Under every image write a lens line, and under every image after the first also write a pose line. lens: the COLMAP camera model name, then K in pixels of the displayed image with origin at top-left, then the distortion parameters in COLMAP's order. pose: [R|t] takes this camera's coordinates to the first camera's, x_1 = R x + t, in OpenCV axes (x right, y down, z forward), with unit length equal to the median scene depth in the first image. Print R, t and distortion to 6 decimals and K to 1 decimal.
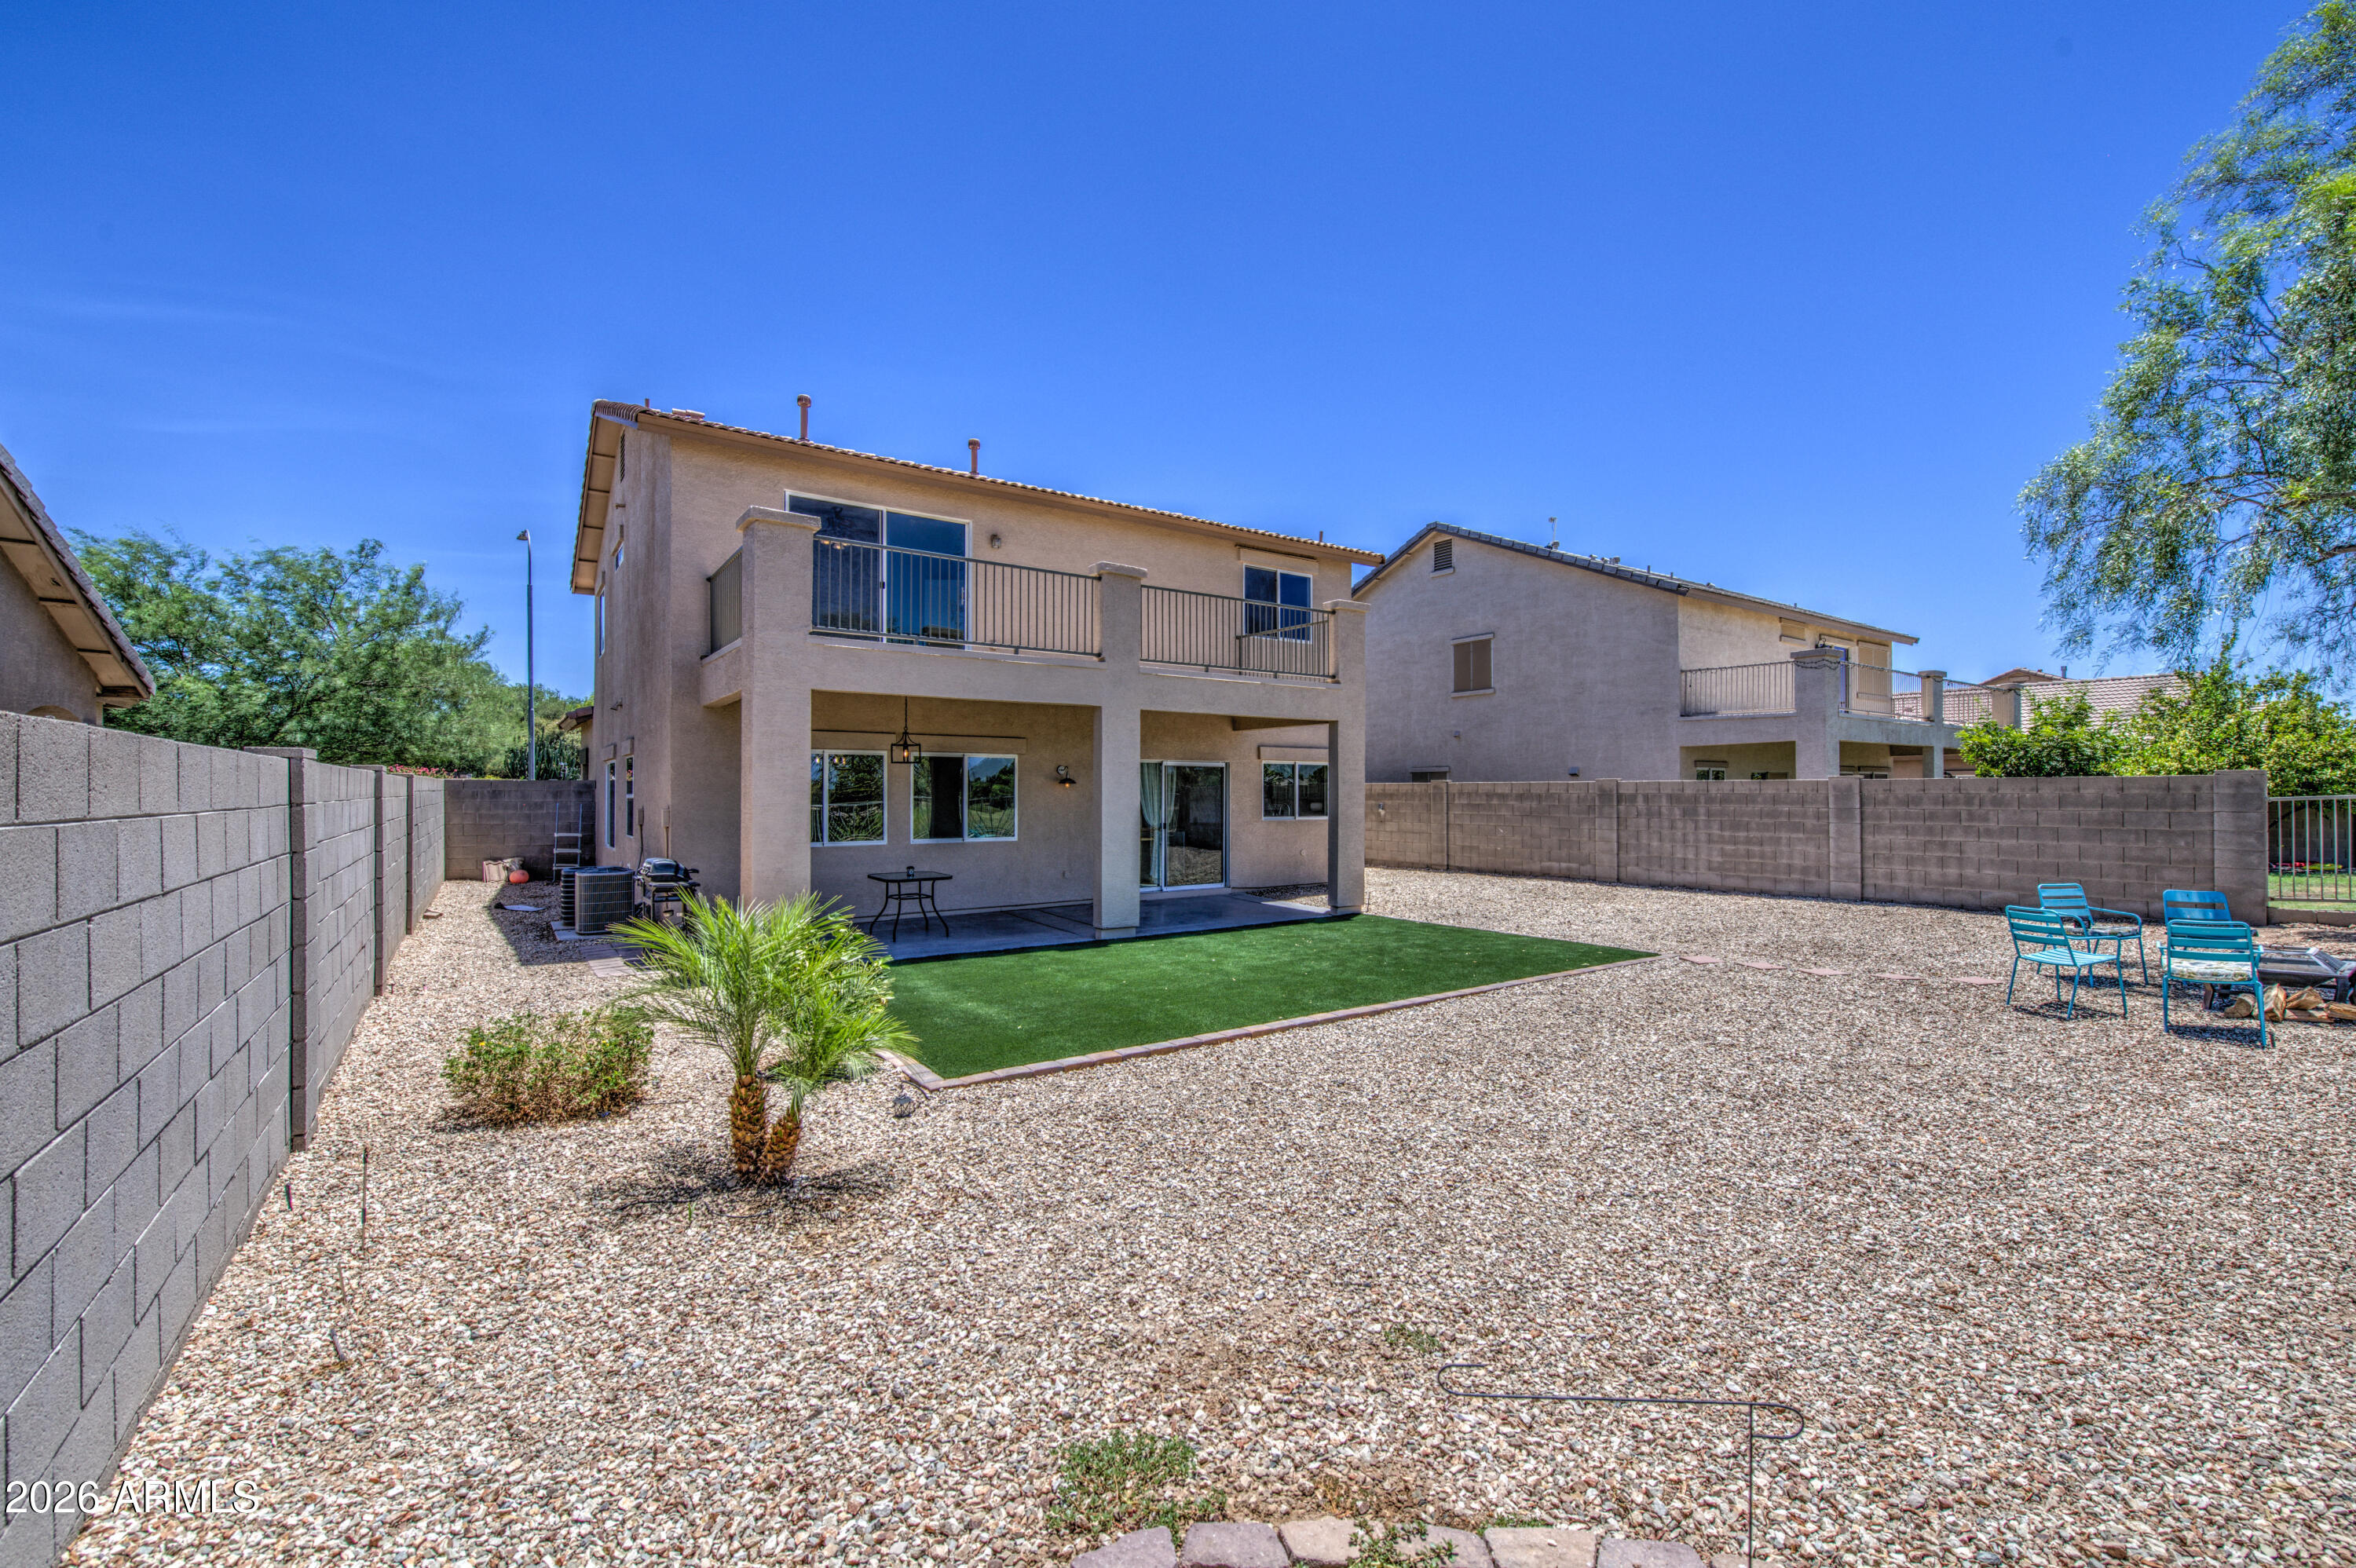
lens RADIAL K [[984.3, 0, 1189.6], [0, 984.3, 785.0], [0, 0, 1]] dist [0.001530, 0.000058]
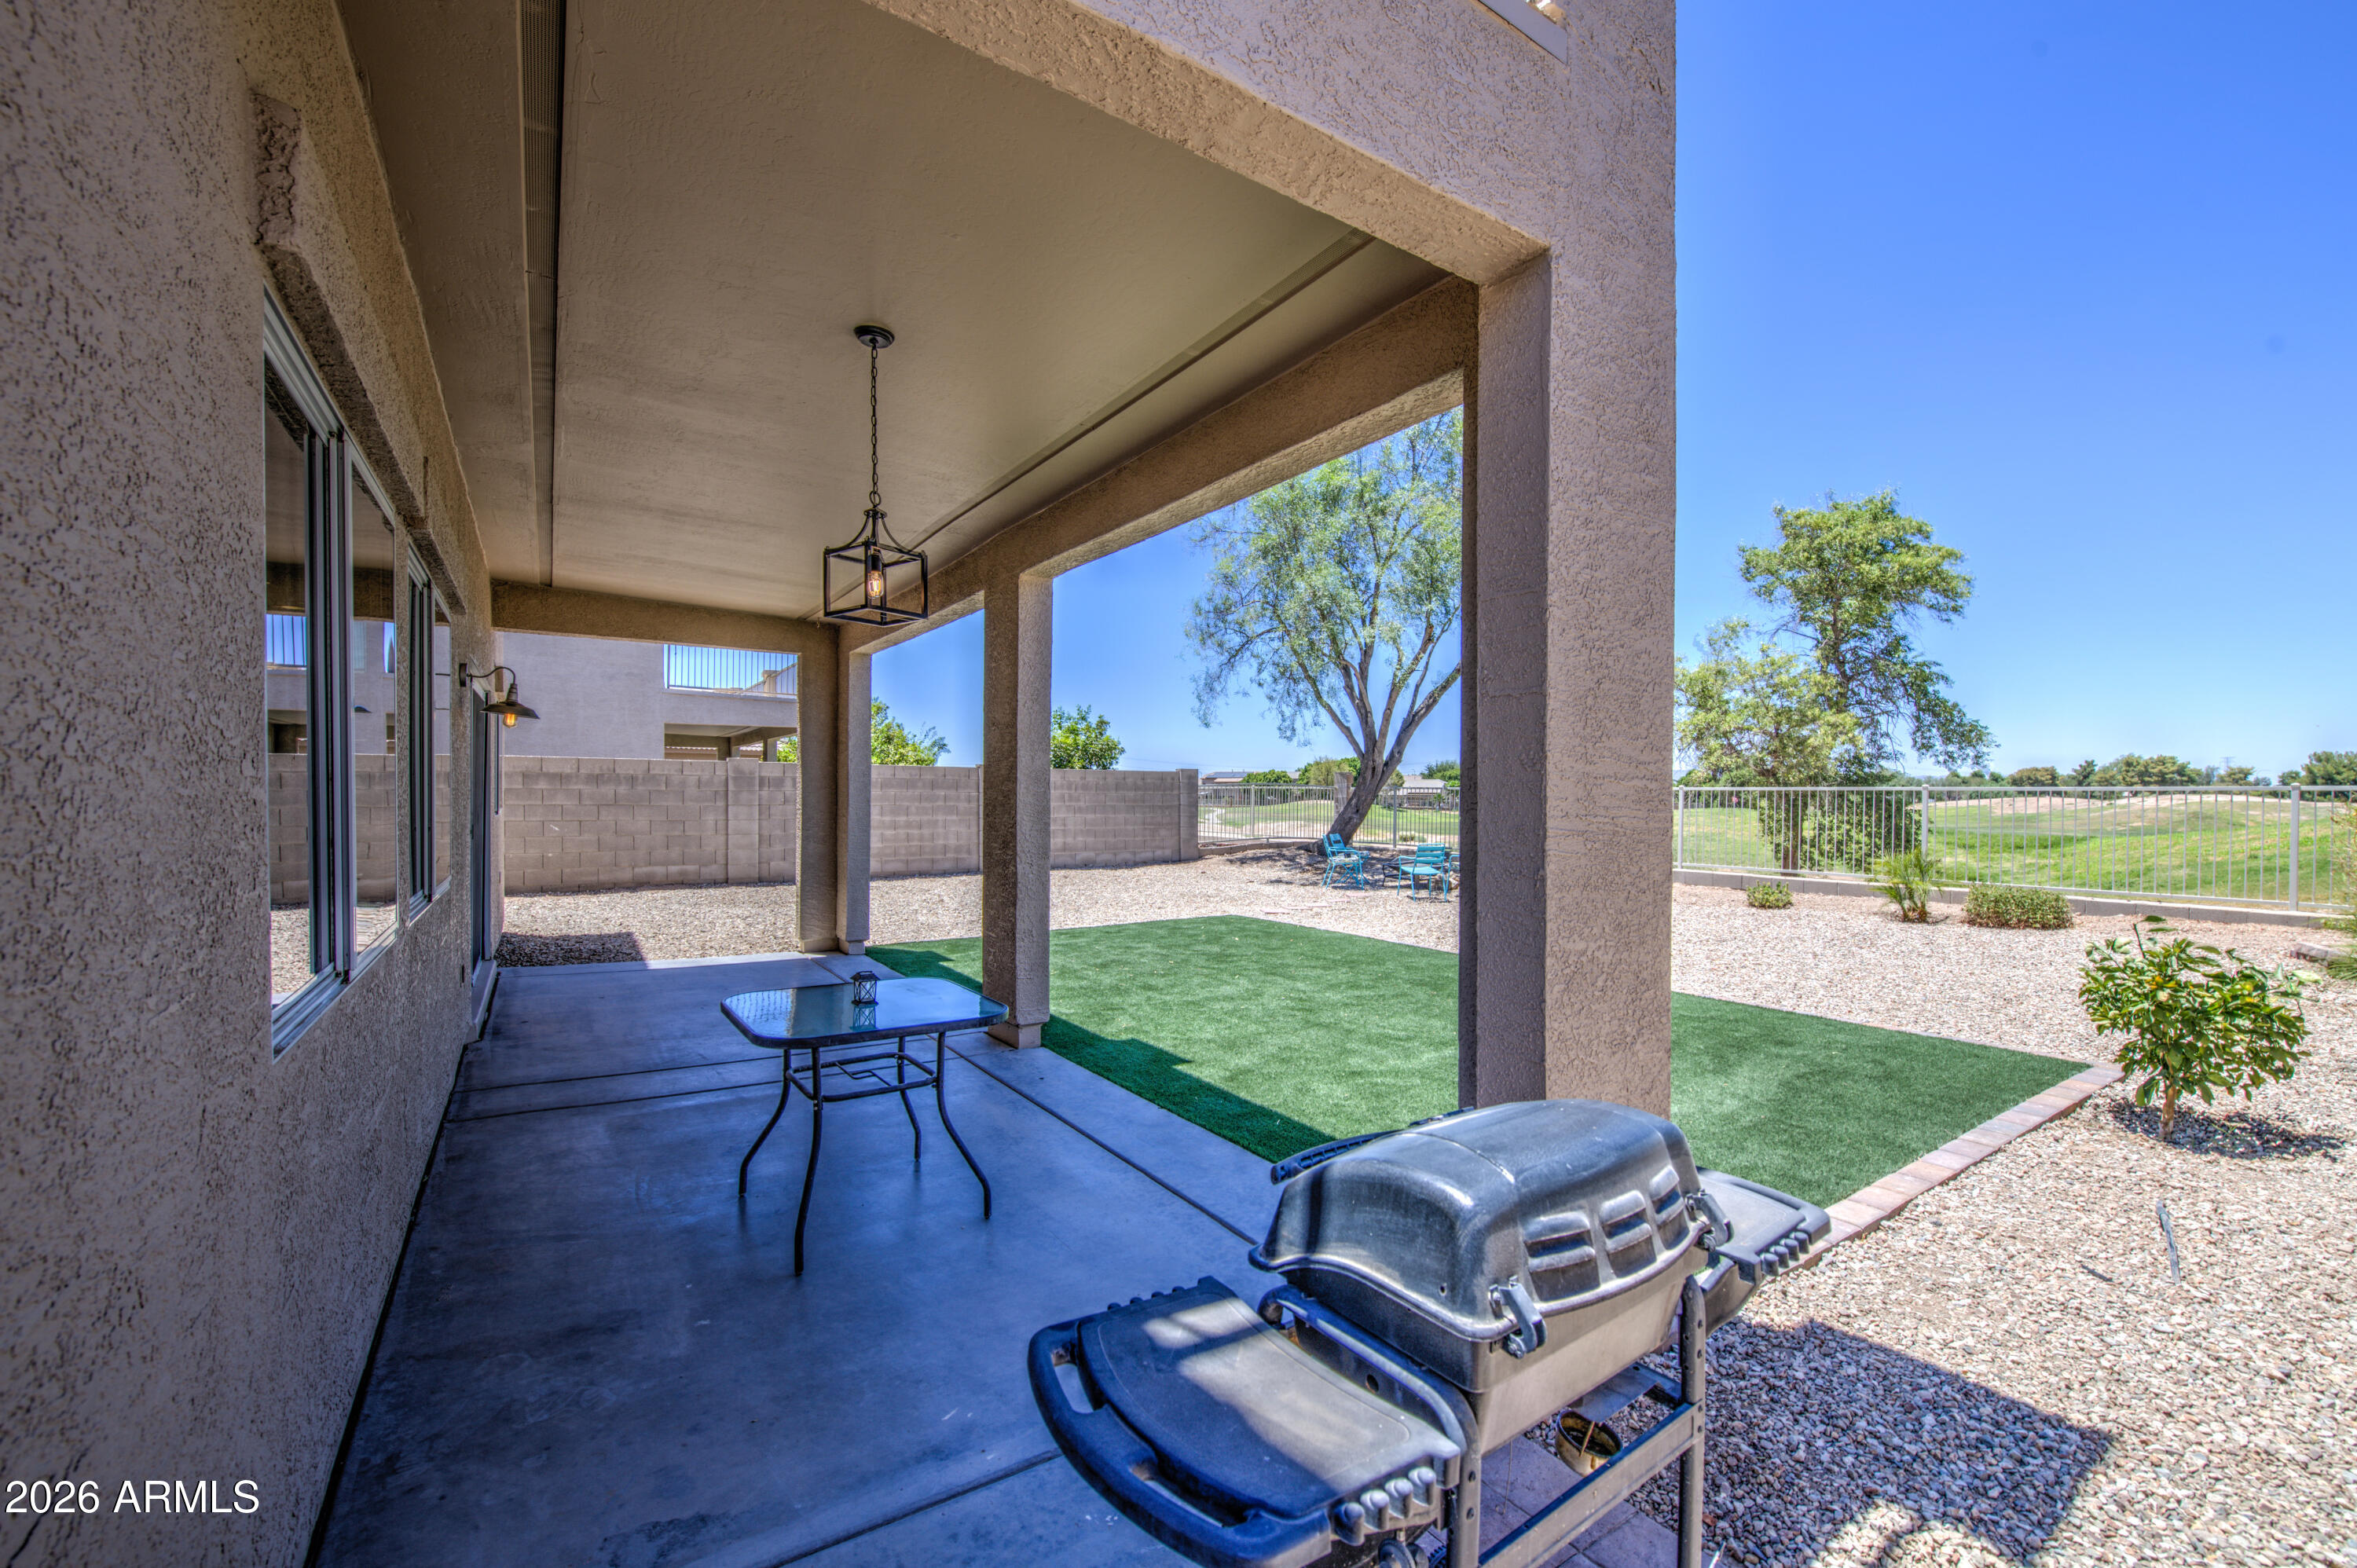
lens RADIAL K [[956.0, 0, 1195.7], [0, 956.0, 779.4], [0, 0, 1]] dist [0.000565, -0.000034]
pose [[0.014587, 0.014075, 0.999795, -0.401641], [-0.016349, 0.999771, -0.013837, 0.017592], [-0.999760, -0.016144, 0.014814, 0.653444]]
